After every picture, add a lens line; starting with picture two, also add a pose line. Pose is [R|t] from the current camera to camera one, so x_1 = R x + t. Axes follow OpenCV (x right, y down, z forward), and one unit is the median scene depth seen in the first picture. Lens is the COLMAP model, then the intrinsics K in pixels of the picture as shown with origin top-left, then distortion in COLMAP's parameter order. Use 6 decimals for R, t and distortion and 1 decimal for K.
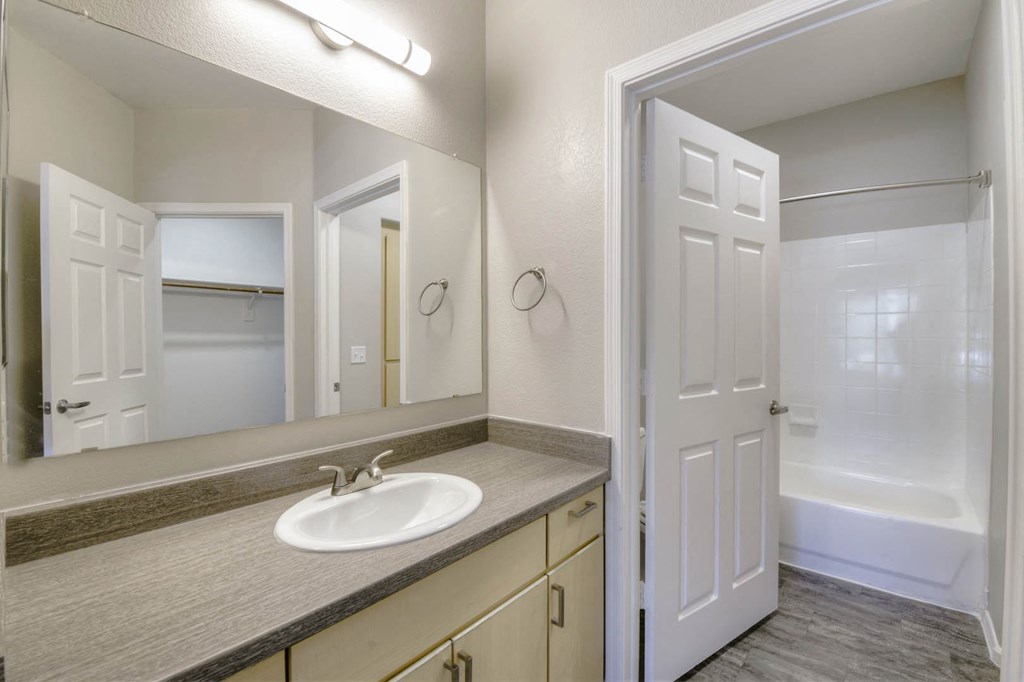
lens RADIAL K [[451.9, 0, 512.0], [0, 451.9, 341.0], [0, 0, 1]] dist [-0.021954, 0.000120]
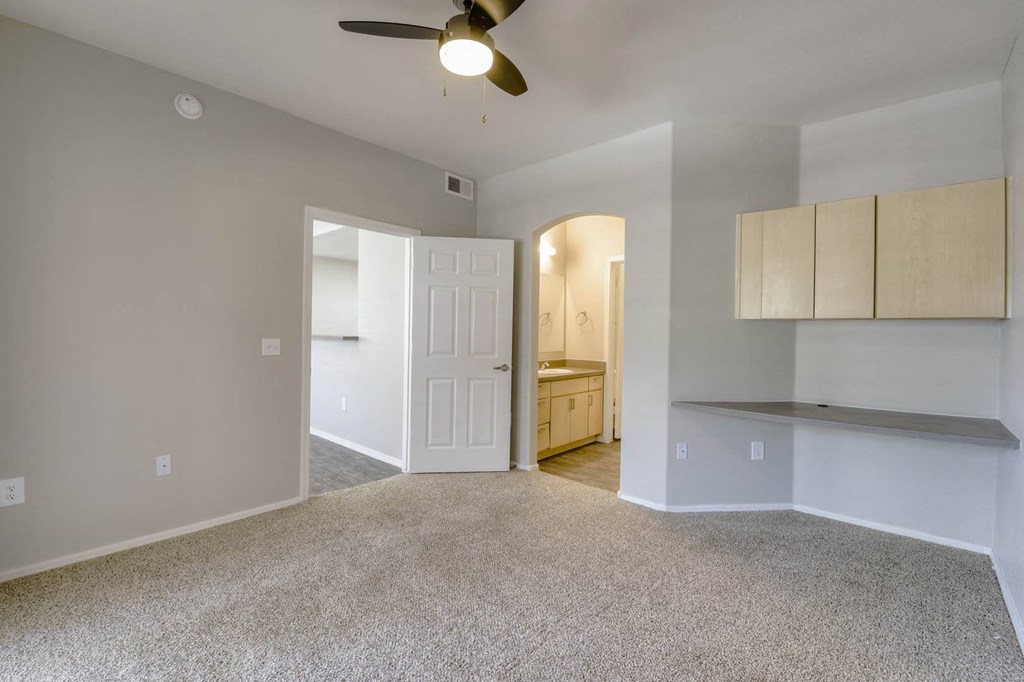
lens RADIAL K [[451.9, 0, 512.0], [0, 451.9, 341.0], [0, 0, 1]] dist [-0.021954, 0.000120]
pose [[0.999686, 0.017392, -0.018051, -0.426335], [-0.017438, 0.999845, -0.002400, 0.072482], [0.018007, 0.002714, 0.999834, -2.407184]]
